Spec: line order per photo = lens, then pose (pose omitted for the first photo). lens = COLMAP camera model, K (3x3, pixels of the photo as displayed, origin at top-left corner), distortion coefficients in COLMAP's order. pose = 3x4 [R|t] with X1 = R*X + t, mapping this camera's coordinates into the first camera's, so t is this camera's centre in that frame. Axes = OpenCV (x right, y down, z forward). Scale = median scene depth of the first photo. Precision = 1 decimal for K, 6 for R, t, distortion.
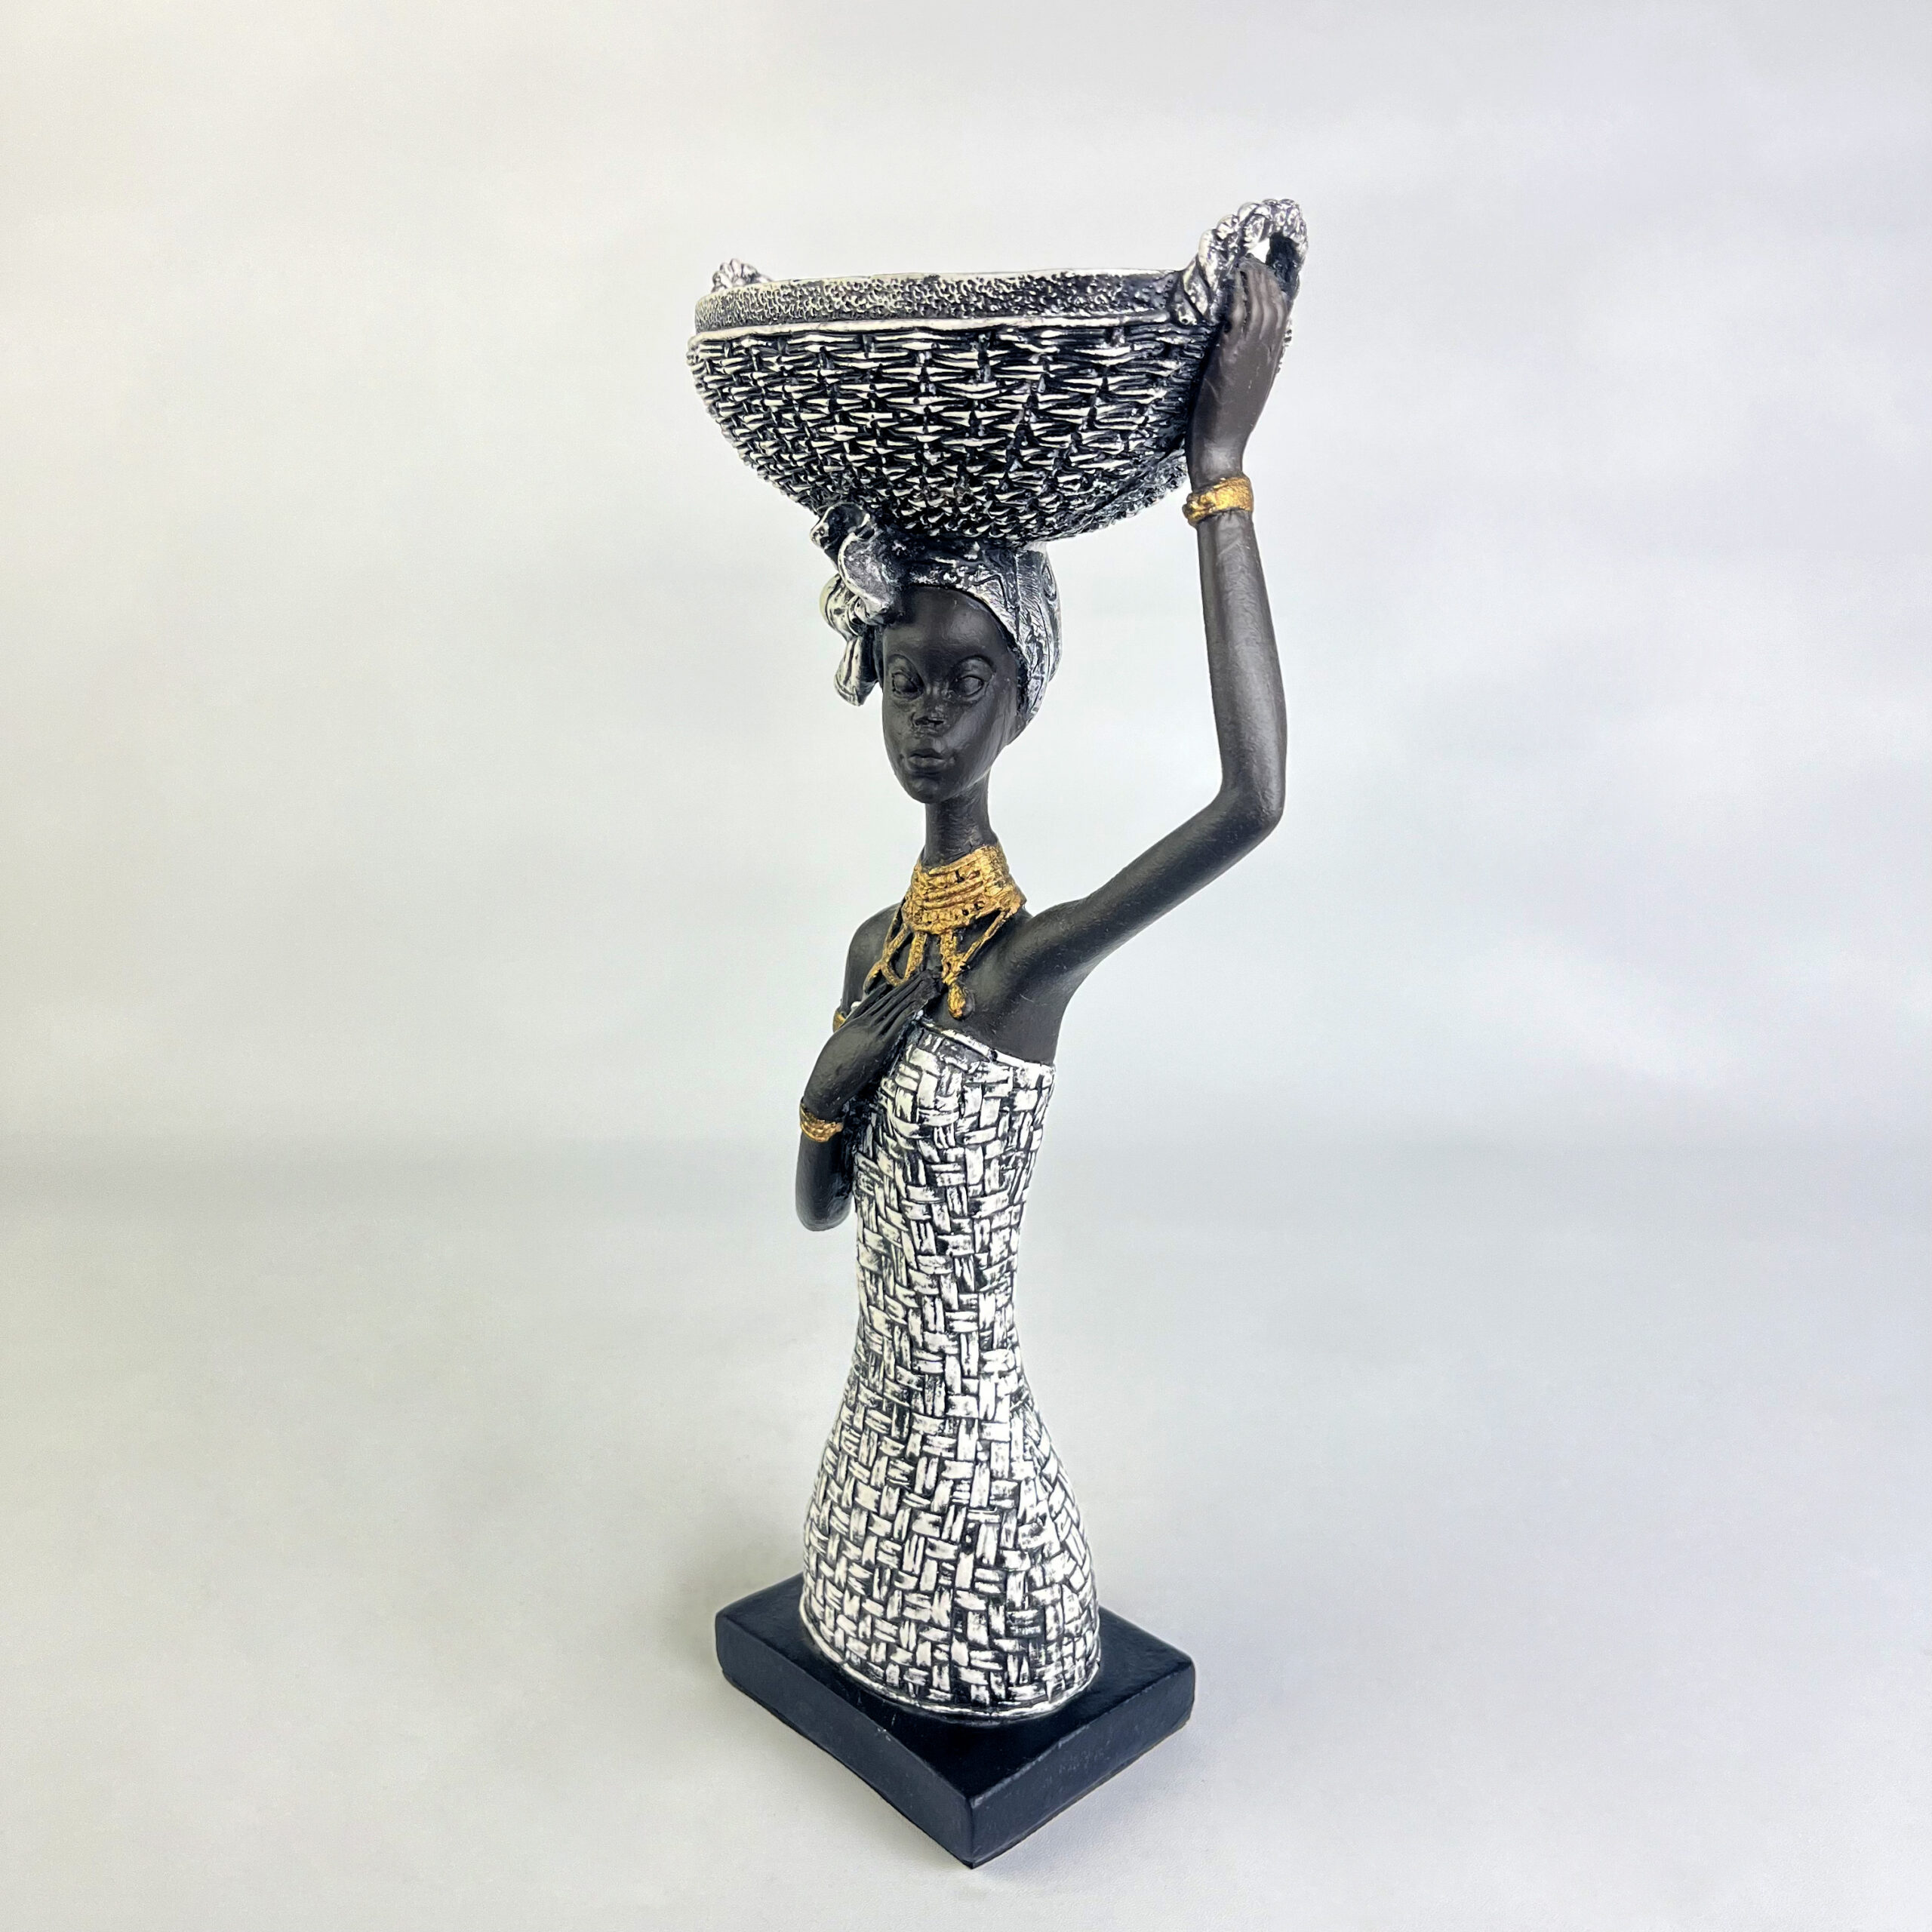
lens RADIAL K [[2000.4, 0, 966.0], [0, 2000.4, 966.0], [0, 0, 1]] dist [0.005530, -0.004872]
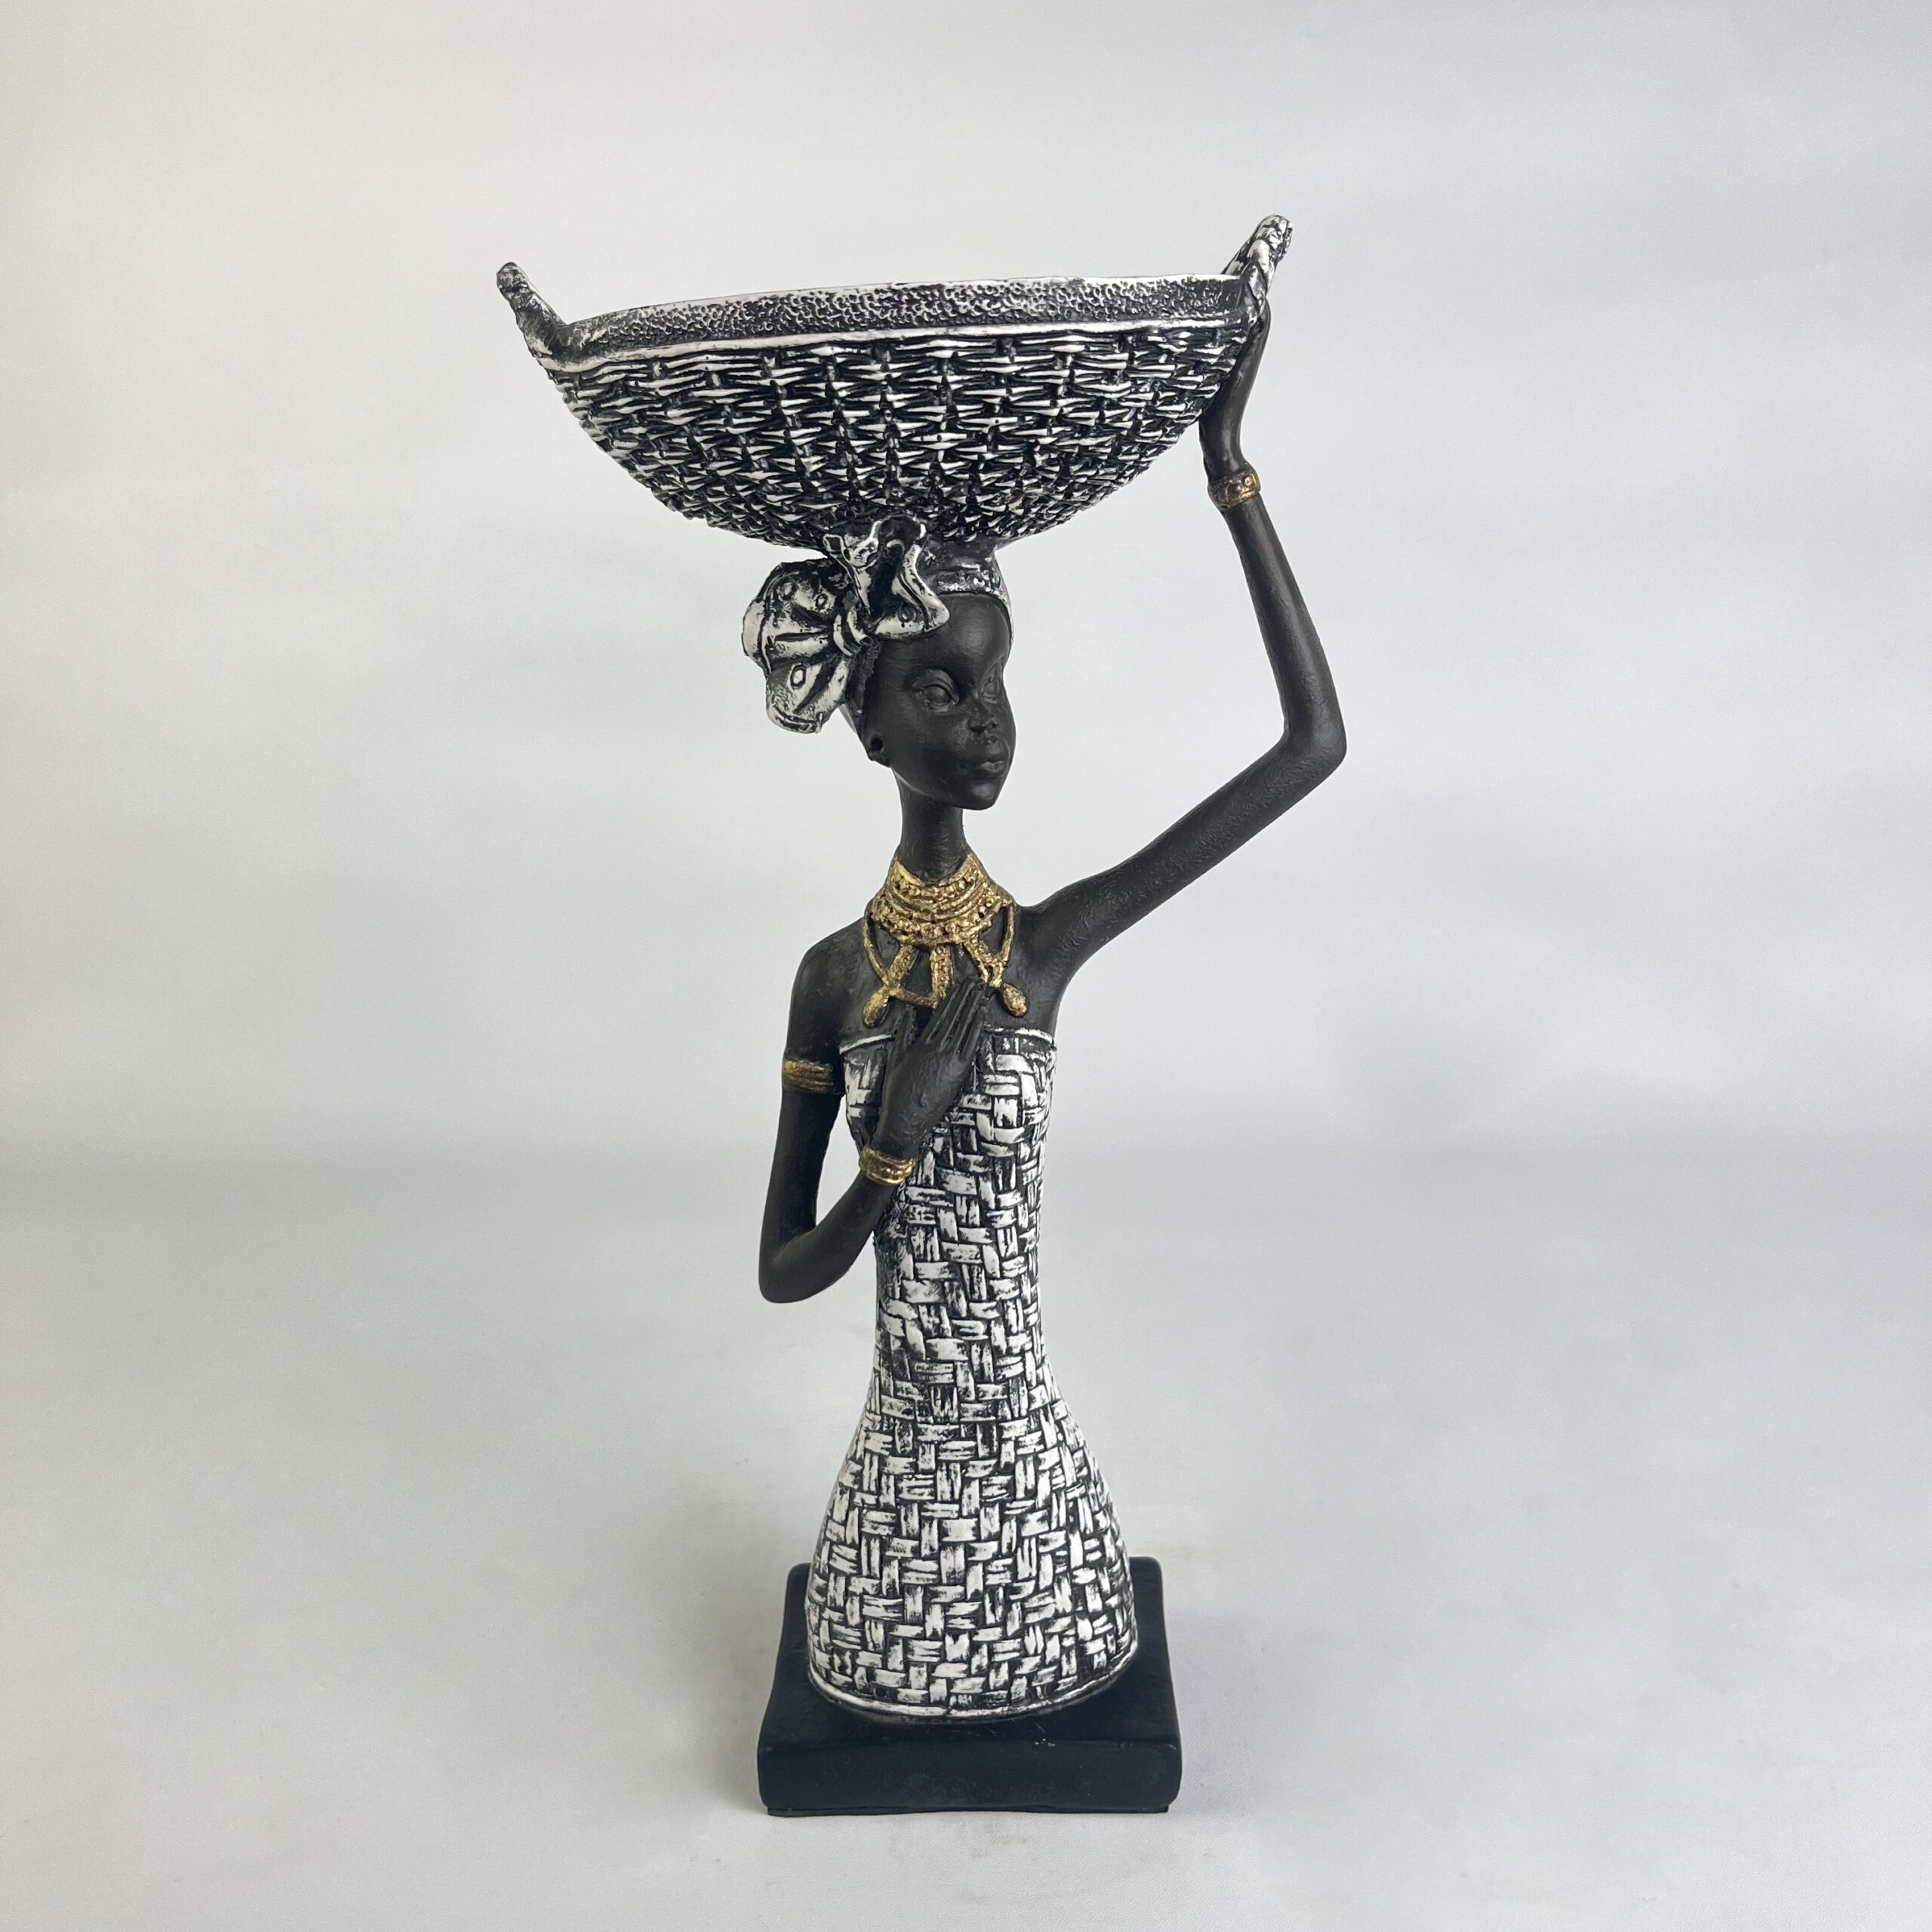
lens RADIAL K [[1982.6, 0, 966.0], [0, 1982.6, 966.0], [0, 0, 1]] dist [0.003584, -0.001850]
pose [[0.690908, -0.225448, 0.686891, -0.676848], [0.235001, 0.968570, 0.081524, -0.082810], [-0.683682, 0.105095, 0.722173, 0.281180]]
